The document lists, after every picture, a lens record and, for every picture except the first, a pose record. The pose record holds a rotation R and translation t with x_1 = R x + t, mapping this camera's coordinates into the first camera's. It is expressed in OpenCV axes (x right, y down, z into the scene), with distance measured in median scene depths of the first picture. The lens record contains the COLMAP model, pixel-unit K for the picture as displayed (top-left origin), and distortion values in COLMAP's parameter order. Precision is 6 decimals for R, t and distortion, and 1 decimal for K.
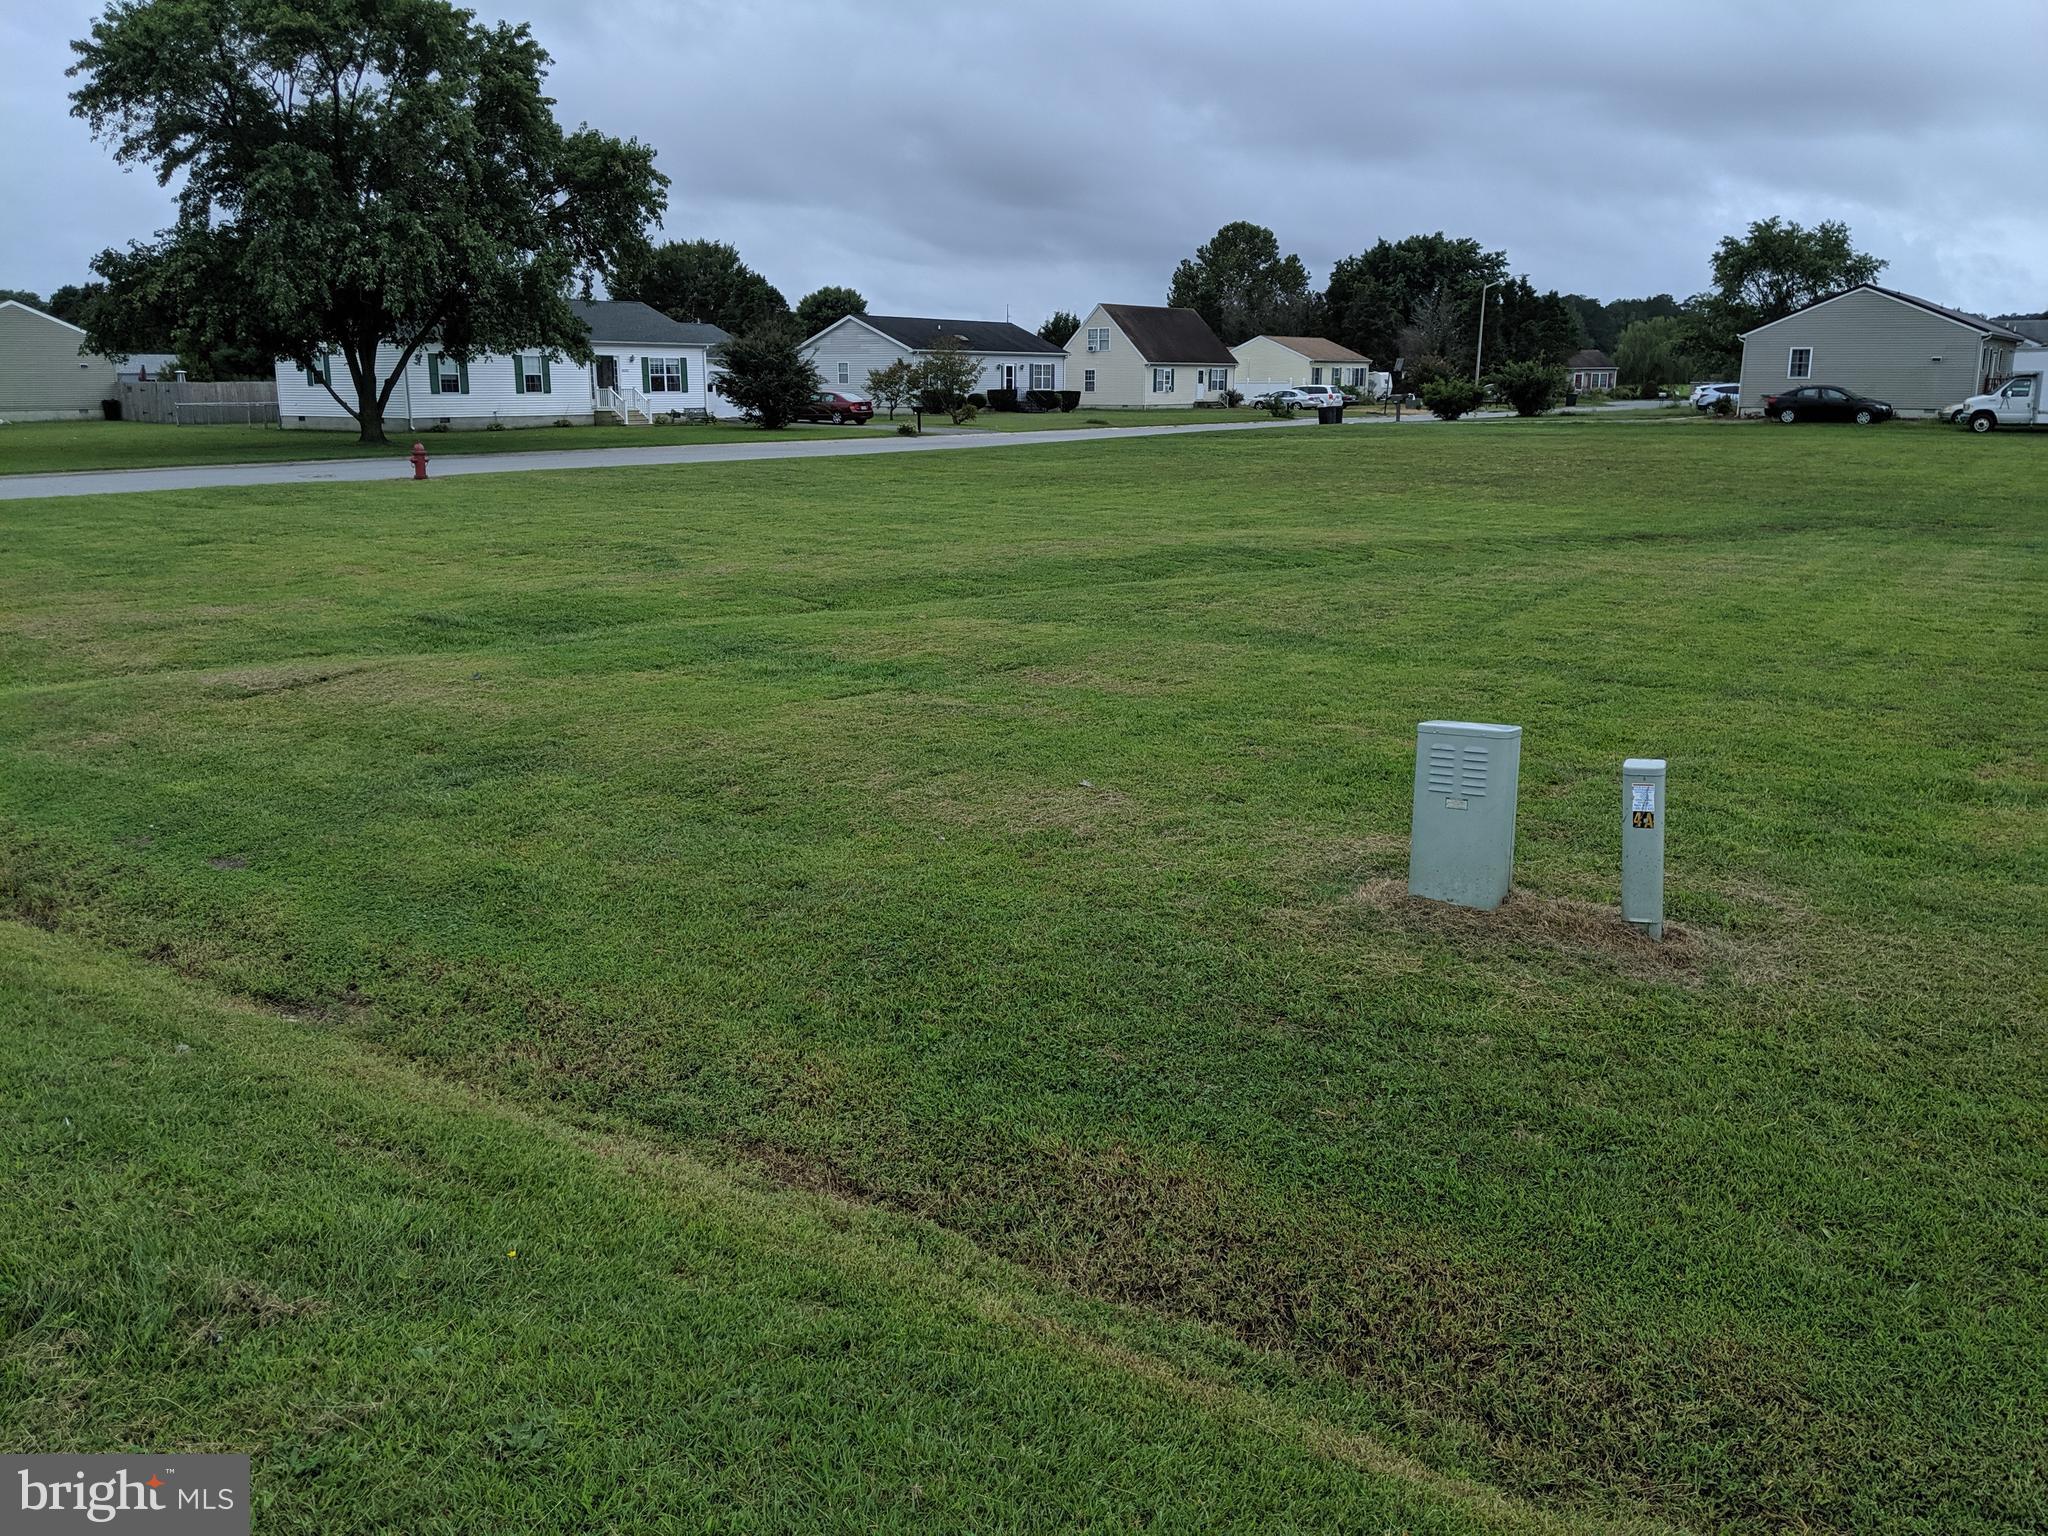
lens RADIAL K [[1627.4, 0, 1004.9], [0, 1627.4, 747.0], [0, 0, 1]] dist [0.082200, -0.136397]
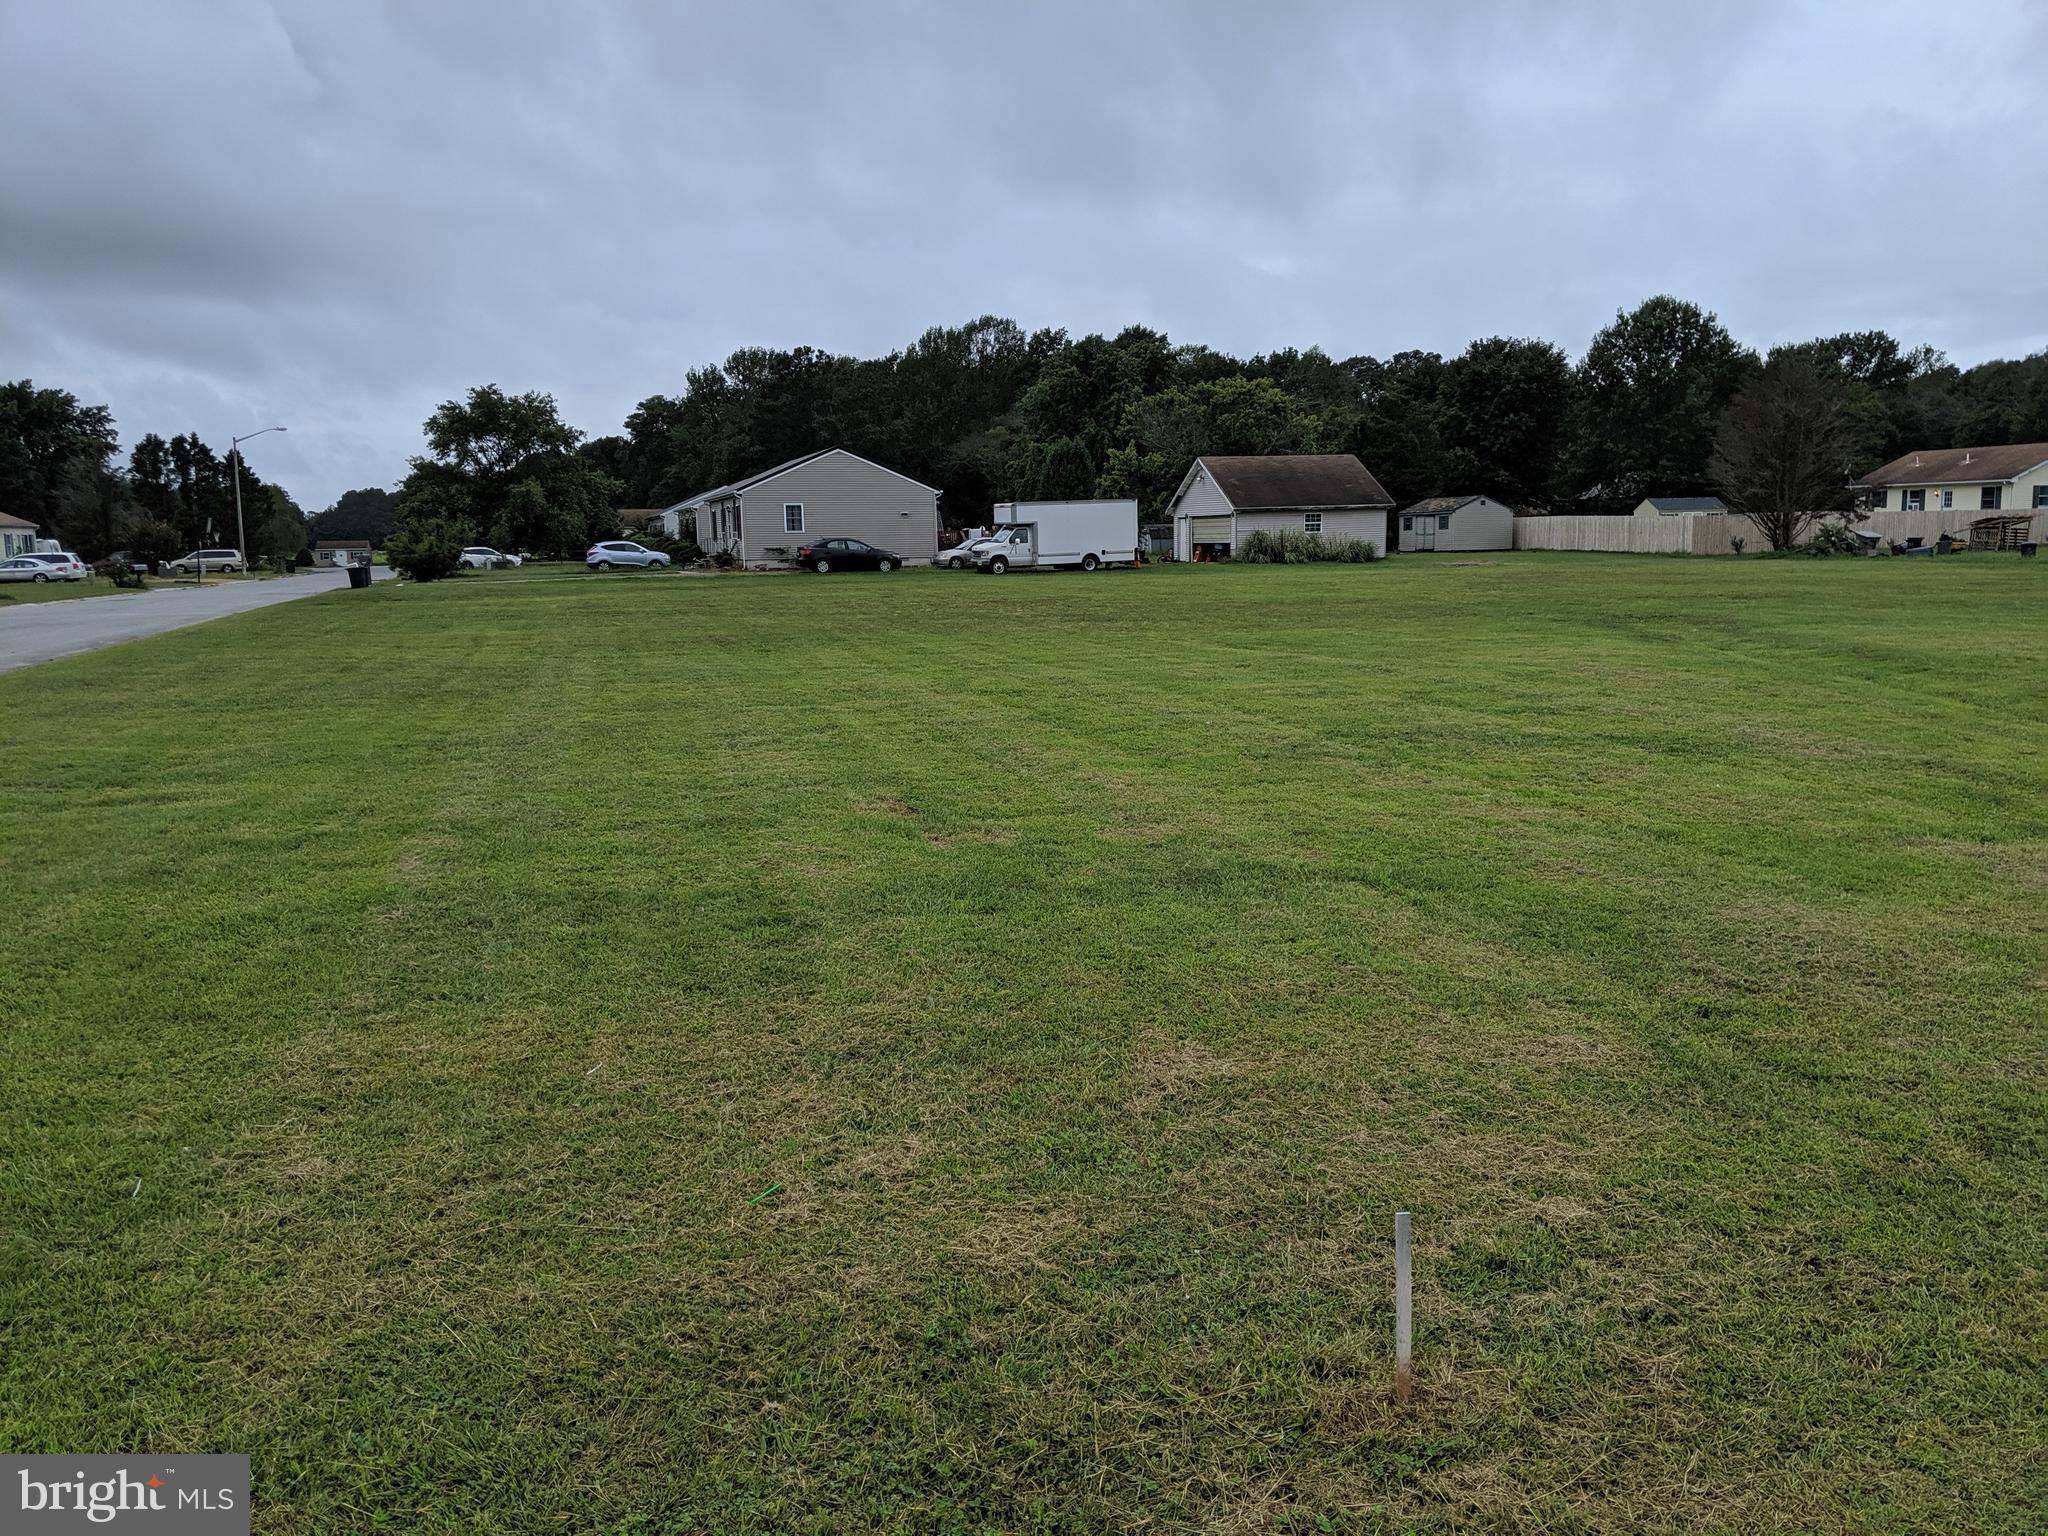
lens RADIAL K [[1627.4, 0, 1034.2], [0, 1627.4, 802.6], [0, 0, 1]] dist [0.082200, -0.136397]
pose [[0.604894, -0.140029, 0.783897, -2.115109], [0.194254, 0.980626, 0.025275, -0.364799], [-0.772249, 0.136986, 0.620376, 1.852283]]
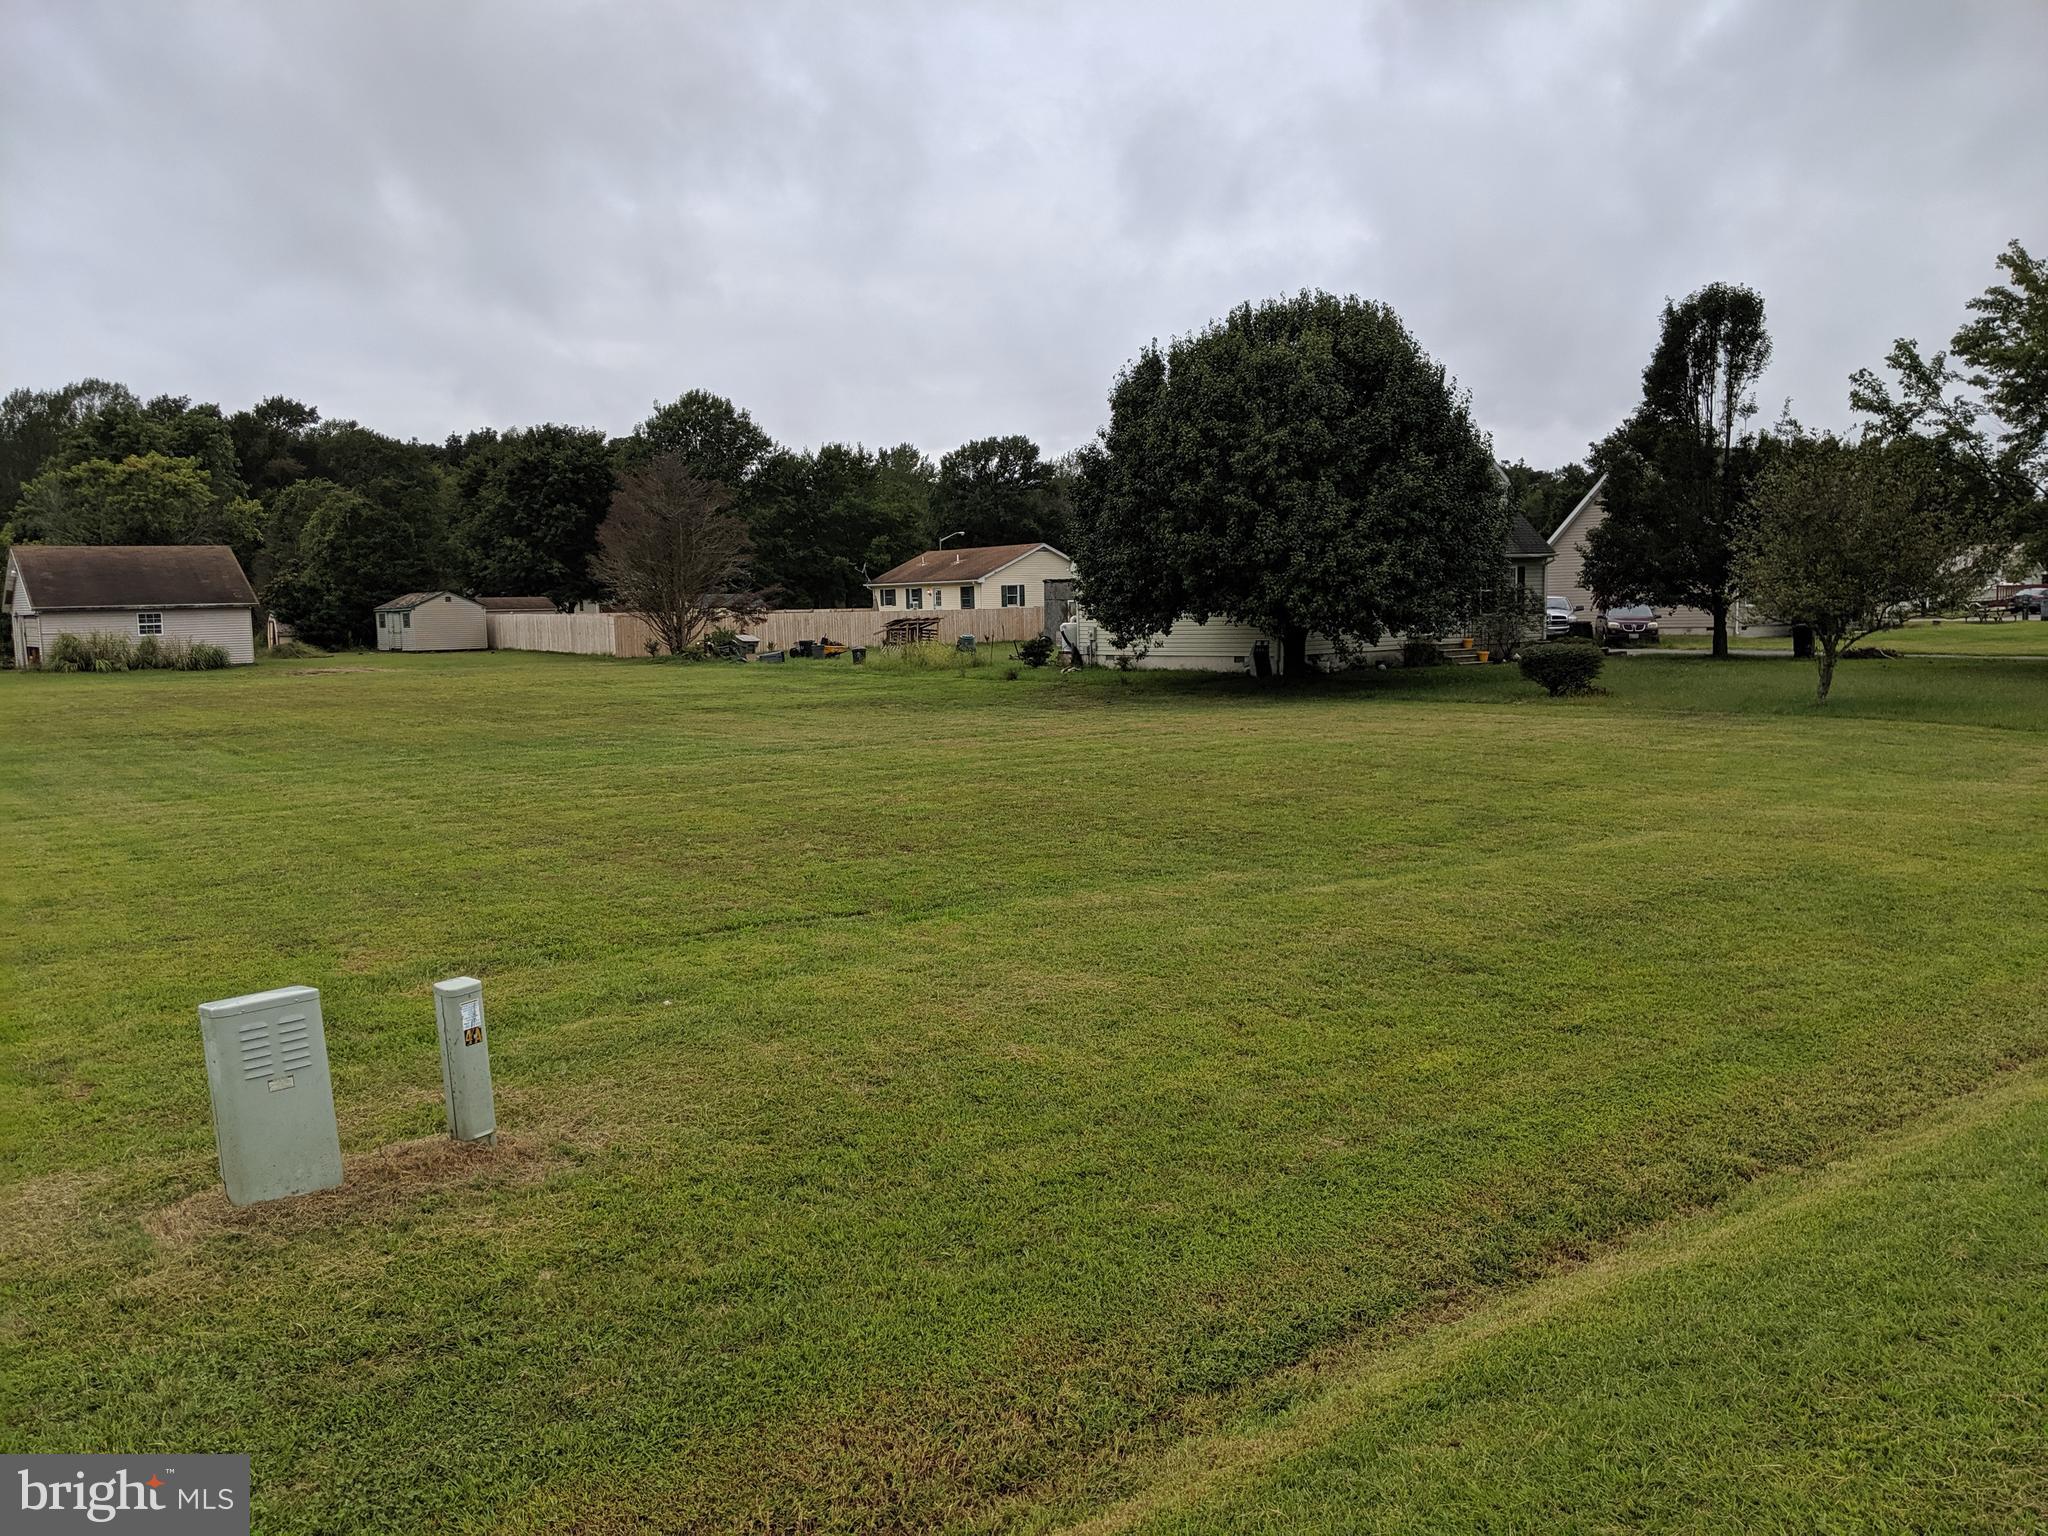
lens RADIAL K [[1627.4, 0, 982.0], [0, 1627.4, 793.2], [0, 0, 1]] dist [0.082200, -0.136397]
pose [[0.294147, -0.116490, 0.948634, -0.365635], [0.231957, 0.971571, 0.047383, -0.060196], [-0.927186, 0.206105, 0.312806, 0.274760]]
